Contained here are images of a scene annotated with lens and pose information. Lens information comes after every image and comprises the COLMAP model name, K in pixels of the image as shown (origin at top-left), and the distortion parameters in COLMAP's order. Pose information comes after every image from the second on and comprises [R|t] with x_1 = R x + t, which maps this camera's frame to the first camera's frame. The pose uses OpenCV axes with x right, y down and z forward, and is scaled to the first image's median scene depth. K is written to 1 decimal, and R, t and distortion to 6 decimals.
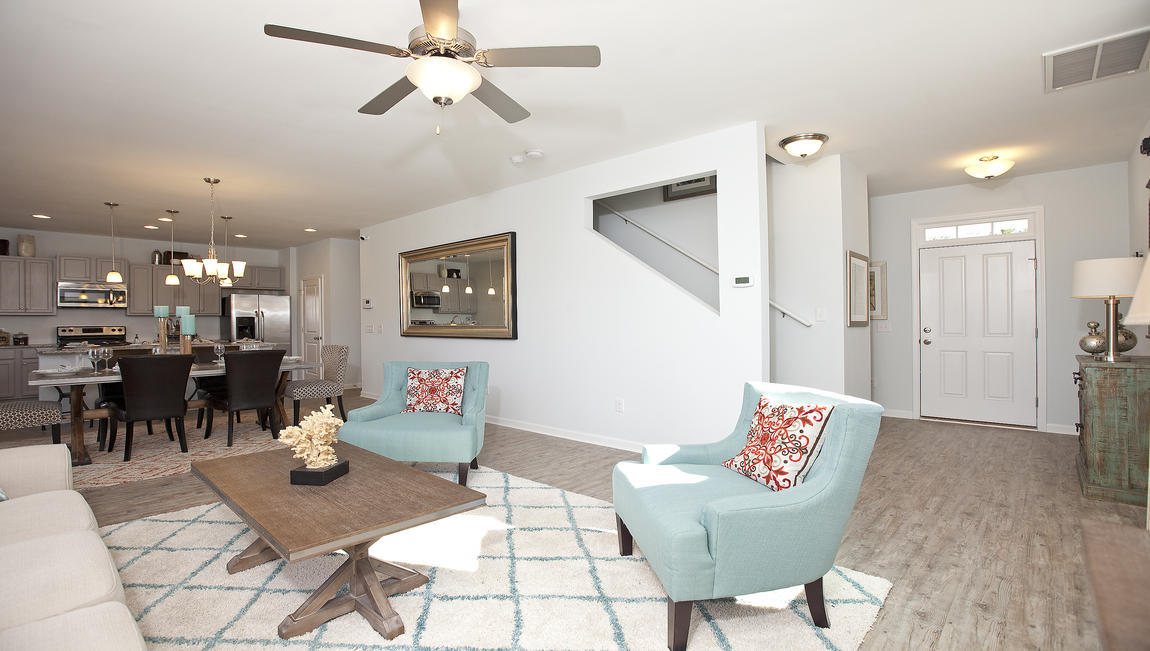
lens RADIAL K [[528.8, 0, 570.4], [0, 528.8, 323.0], [0, 0, 1]] dist [-0.029585, 0.003874]
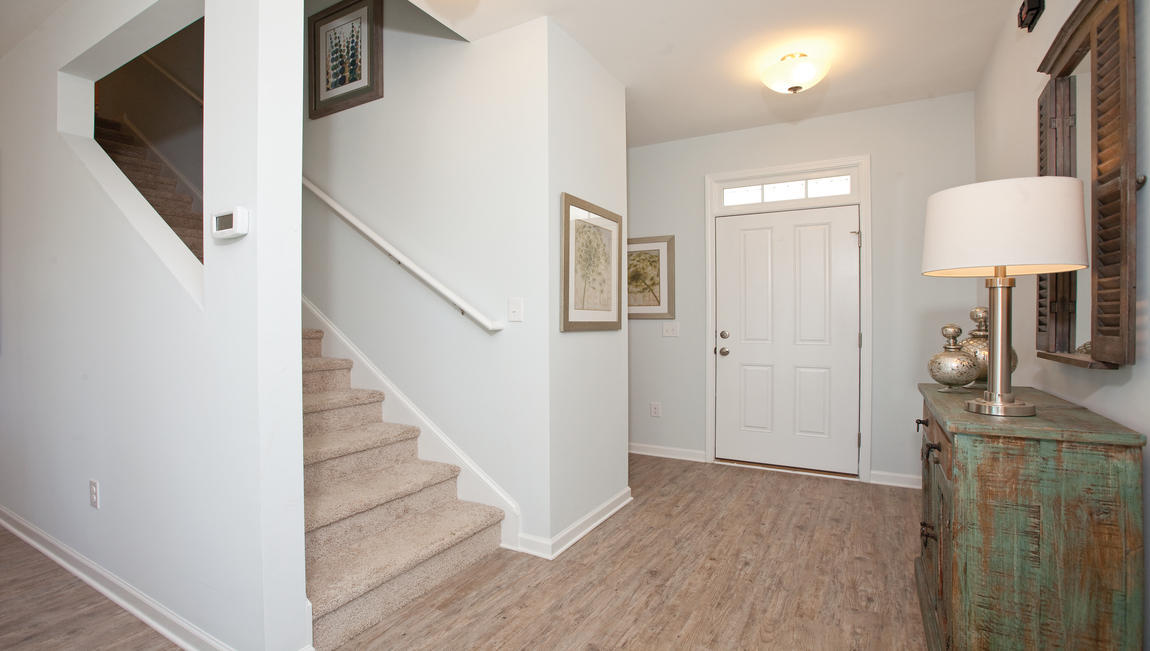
lens RADIAL K [[528.8, 0, 580.5], [0, 528.8, 324.0], [0, 0, 1]] dist [-0.029585, 0.003874]
pose [[0.971394, 0.004583, 0.237430, 0.415544], [-0.005825, 0.999973, 0.004534, -0.003298], [-0.237402, -0.005787, 0.971394, 0.456343]]
